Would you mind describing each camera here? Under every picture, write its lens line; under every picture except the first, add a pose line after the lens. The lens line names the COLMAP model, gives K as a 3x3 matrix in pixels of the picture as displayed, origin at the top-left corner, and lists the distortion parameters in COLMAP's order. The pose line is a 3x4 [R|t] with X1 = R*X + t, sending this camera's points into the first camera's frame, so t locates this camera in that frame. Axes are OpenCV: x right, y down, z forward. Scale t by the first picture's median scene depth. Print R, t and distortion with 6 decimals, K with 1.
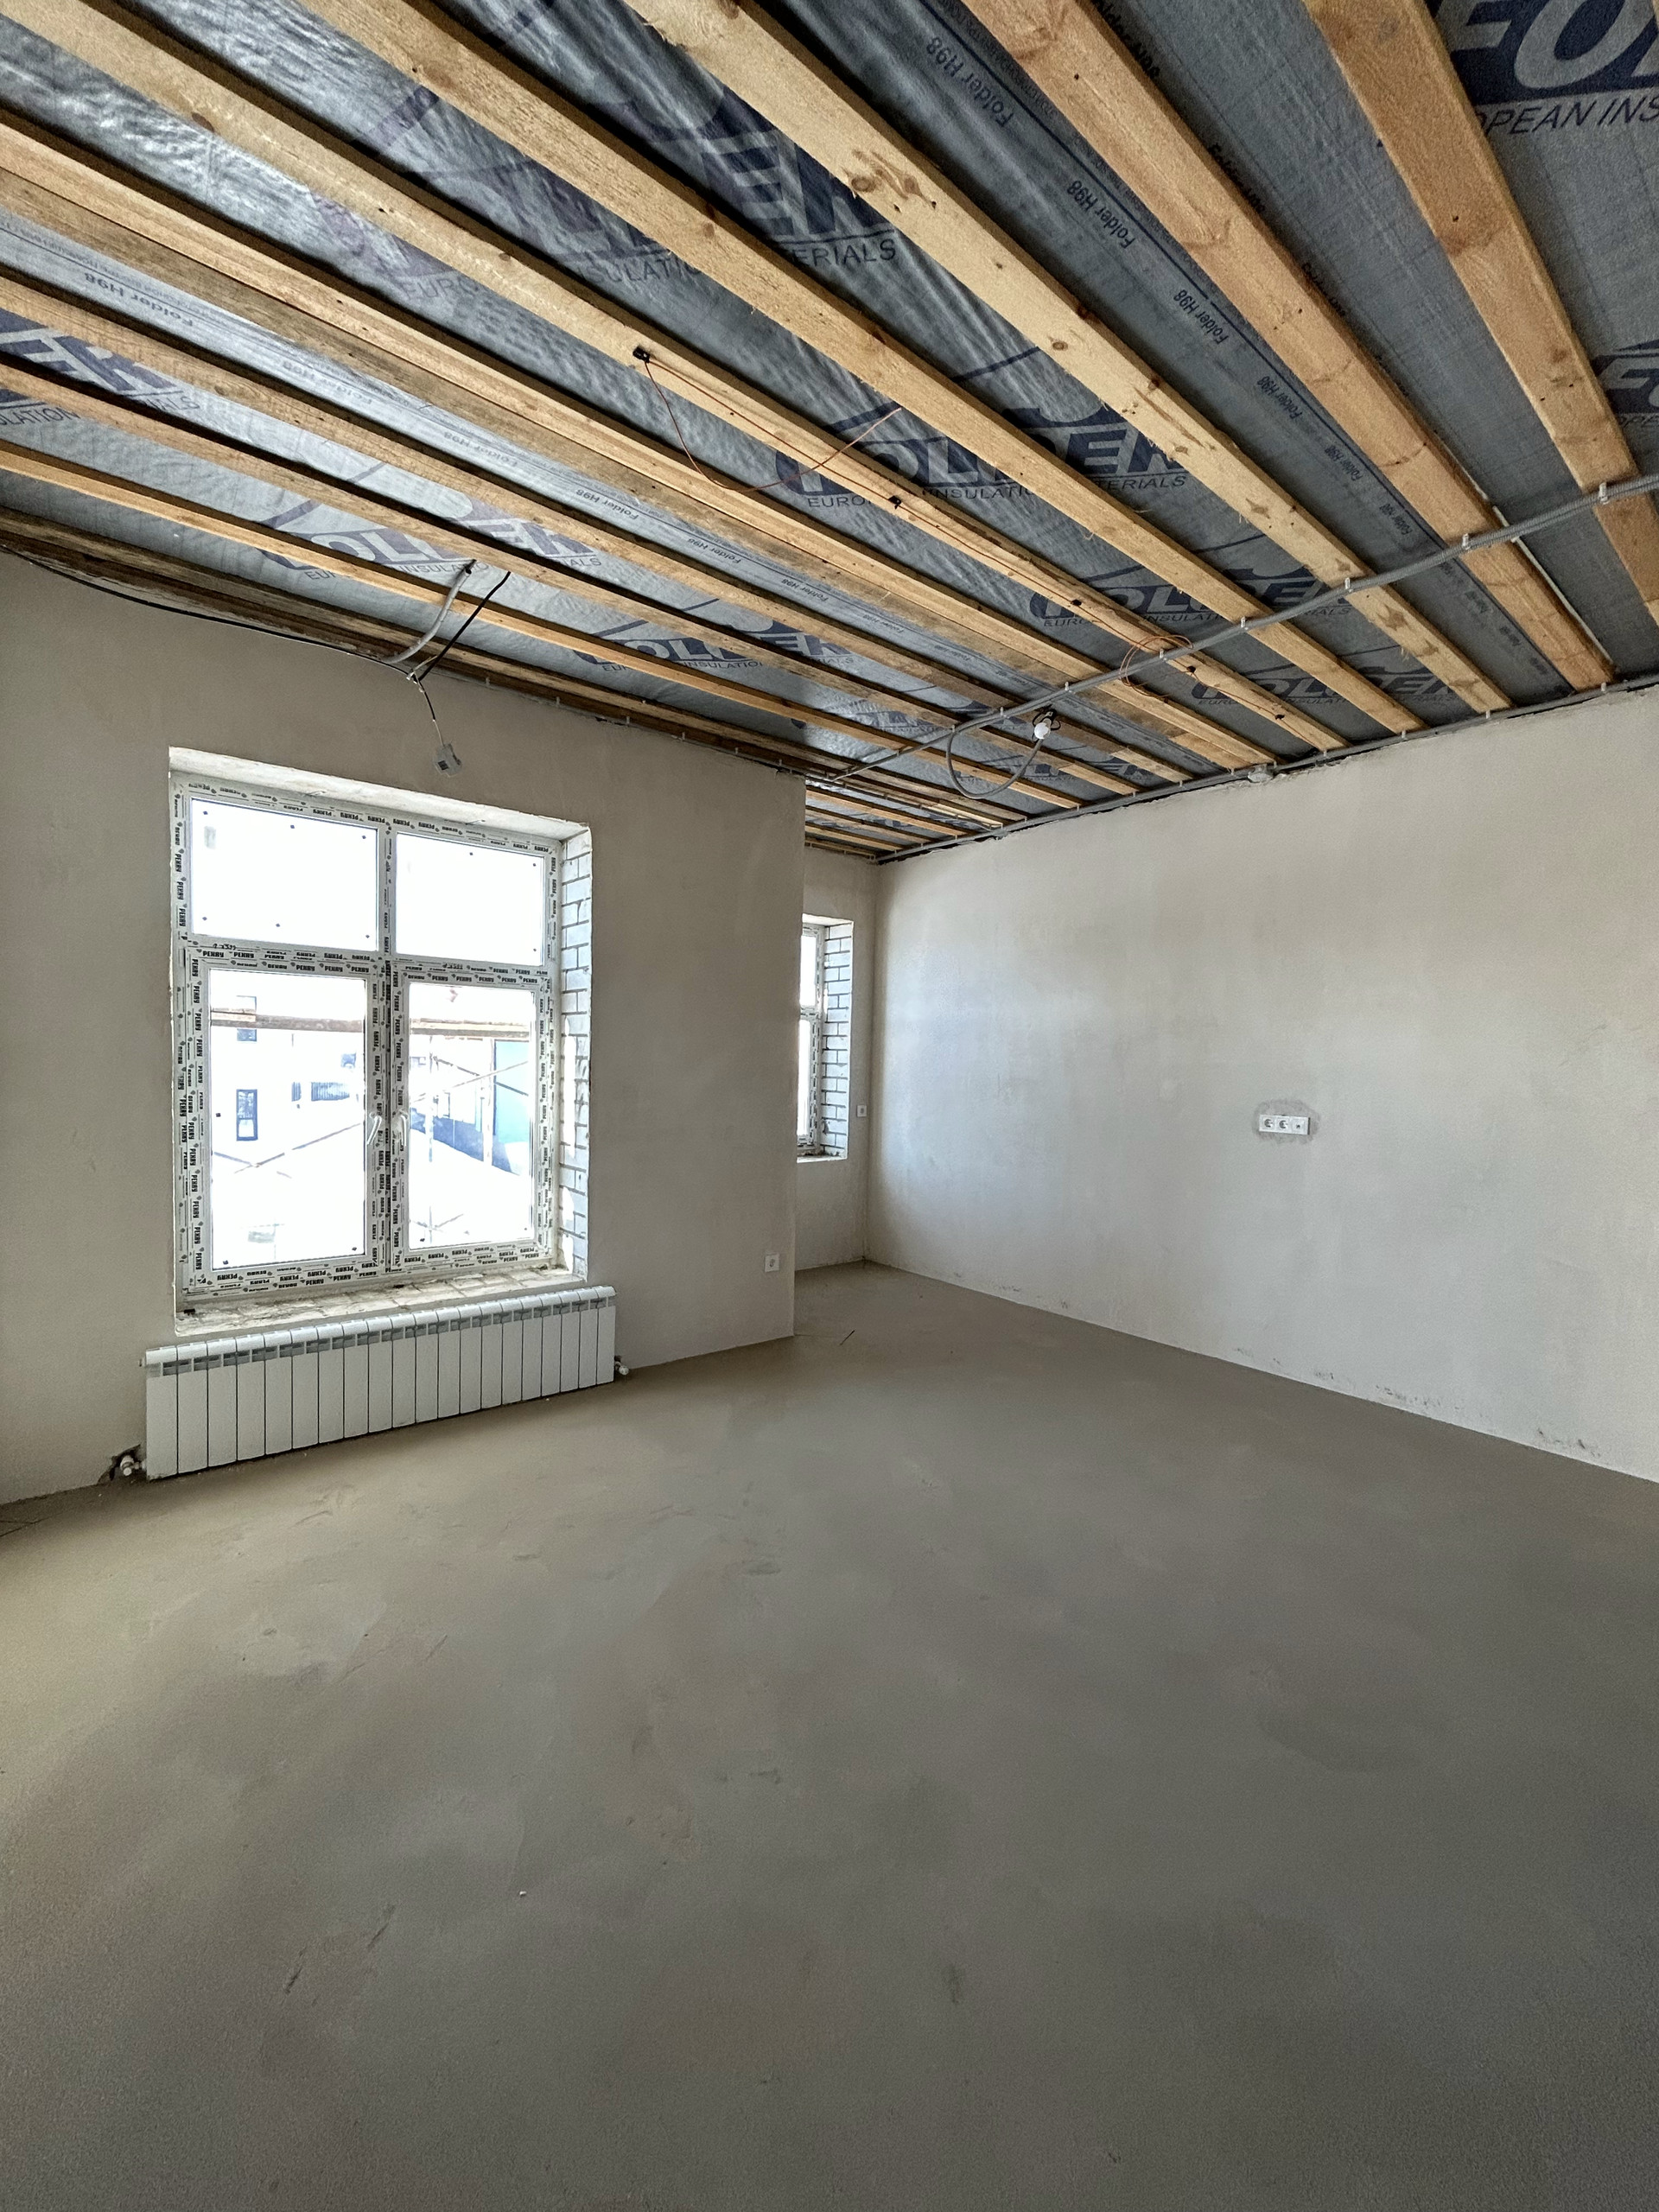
lens RADIAL K [[897.7, 0, 827.3], [0, 897.7, 1099.3], [0, 0, 1]] dist [0.001214, 0.000643]
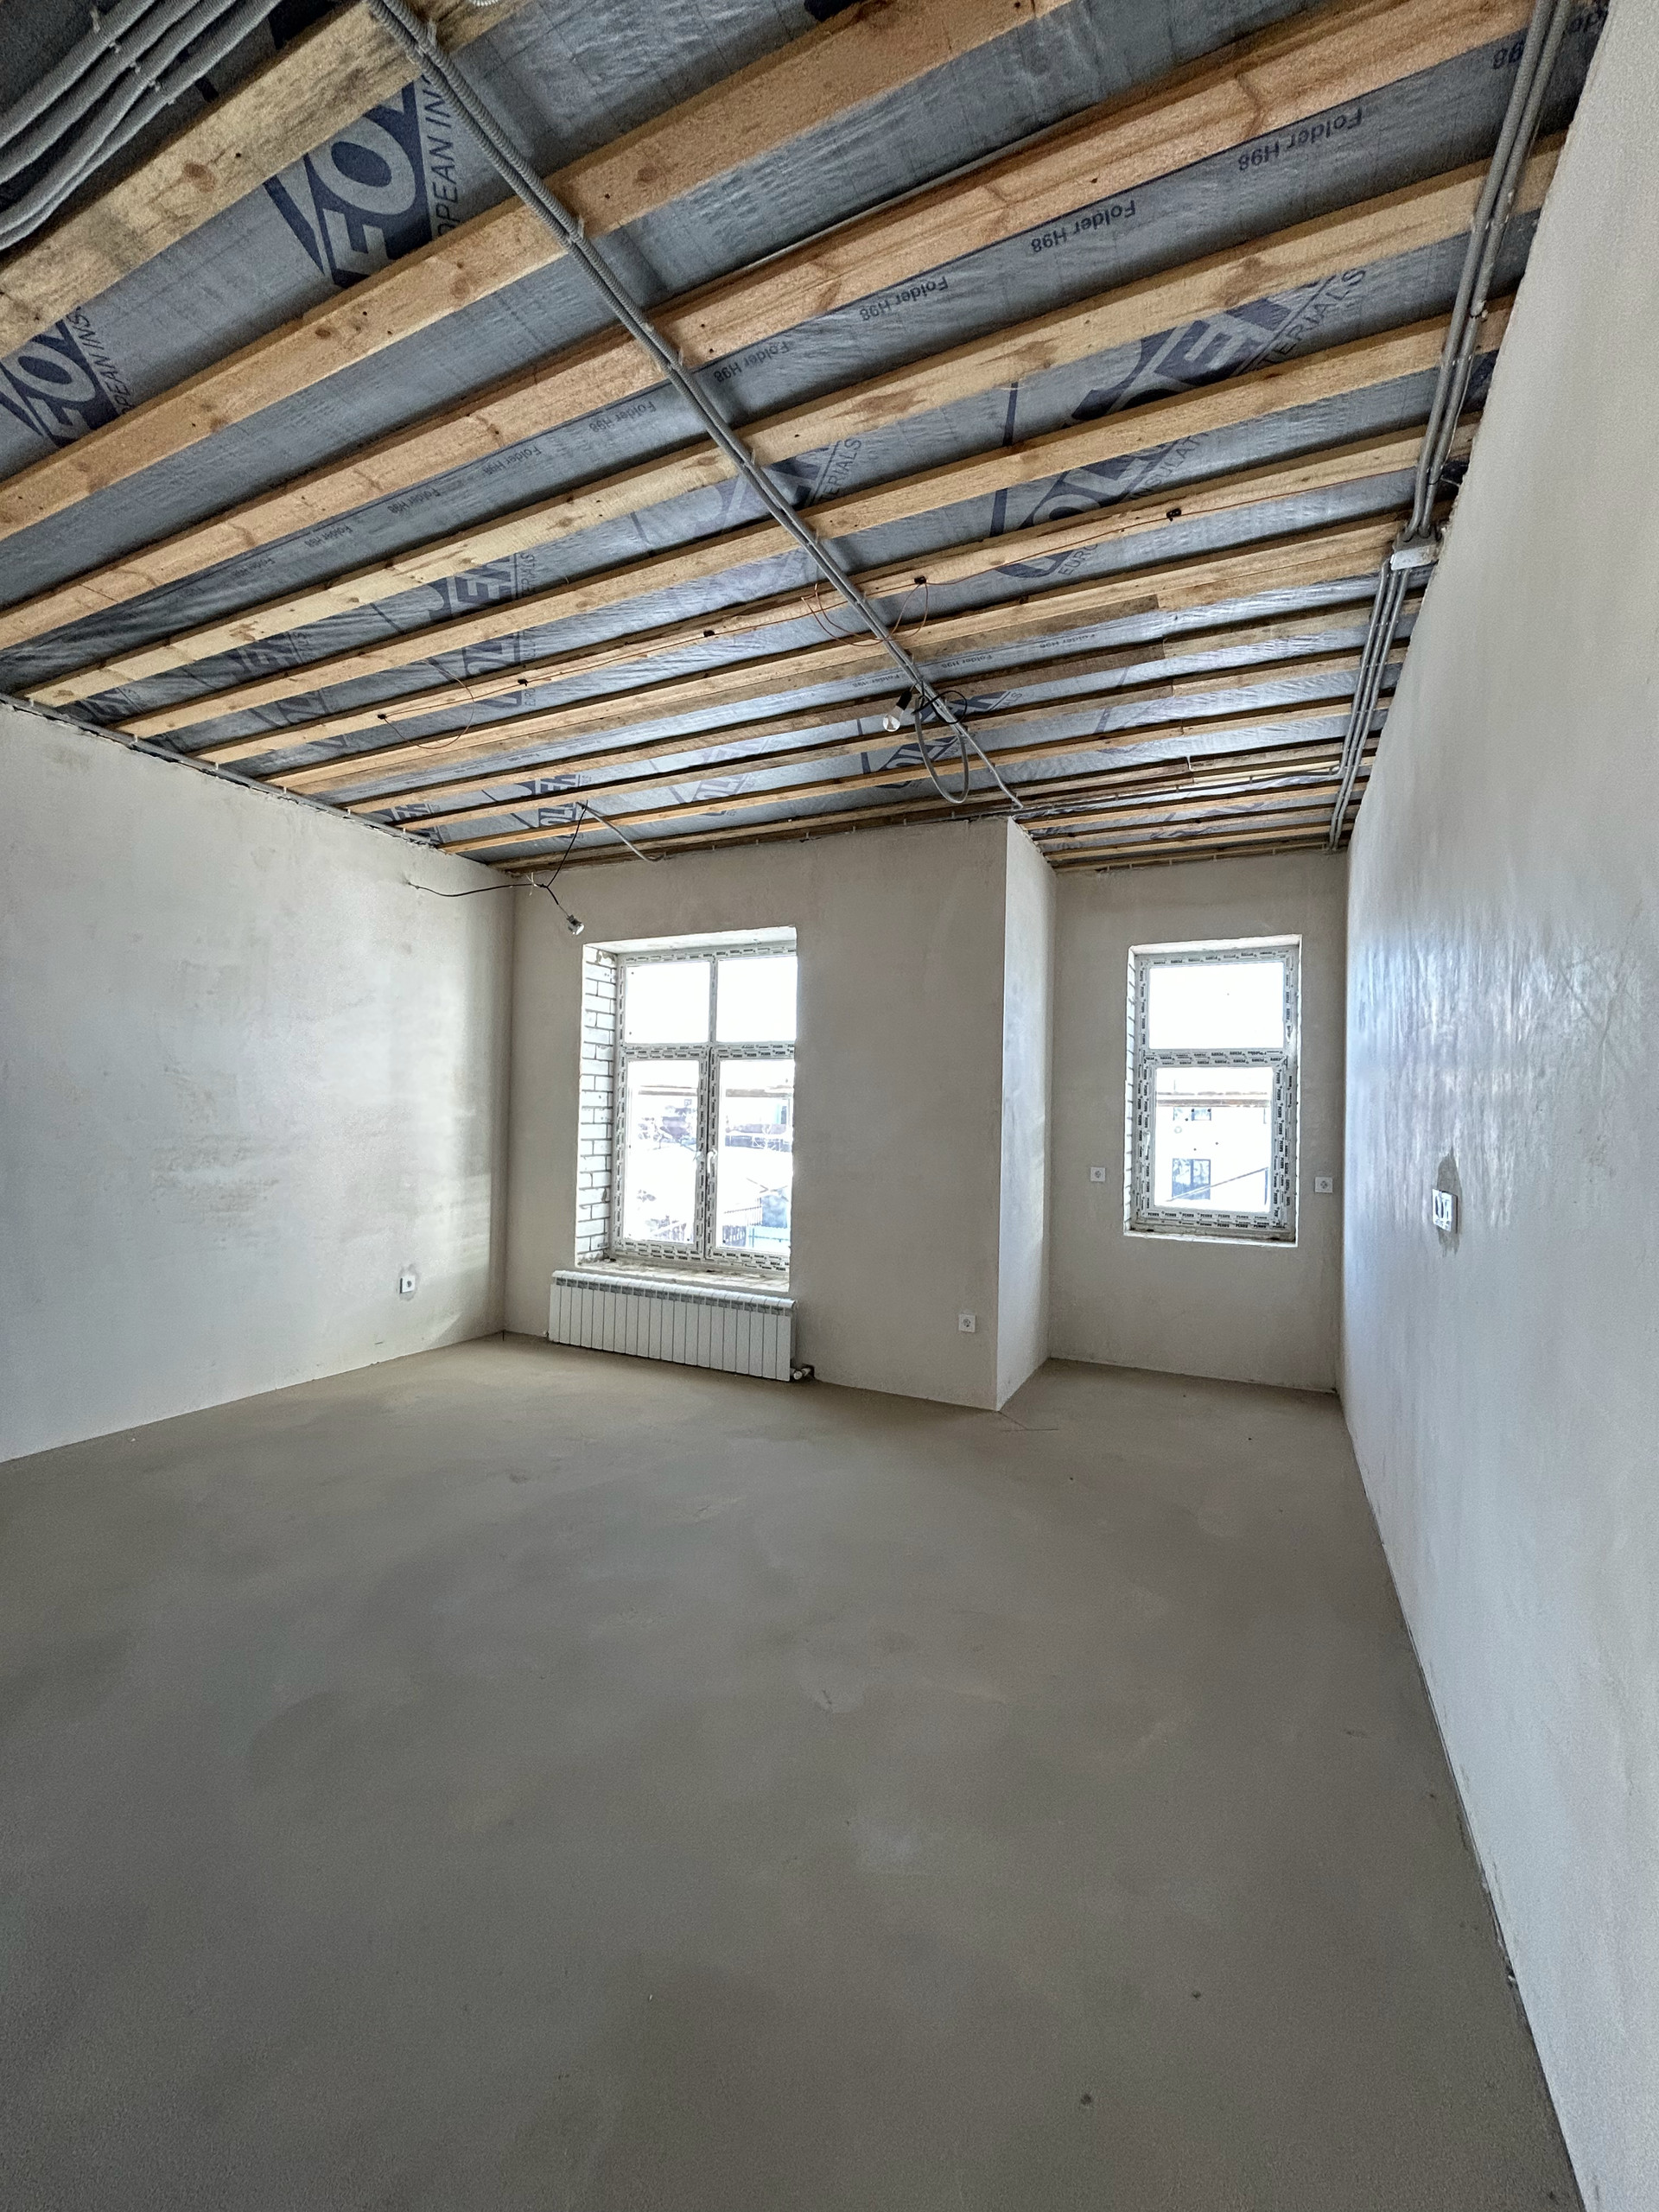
lens RADIAL K [[889.6, 0, 831.3], [0, 889.6, 1107.7], [0, 0, 1]] dist [-0.006008, -0.000568]
pose [[0.434577, -0.025255, -0.900280, 0.918396], [-0.047657, 0.997561, -0.050989, 0.010239], [0.899373, 0.065064, 0.432314, 0.554343]]
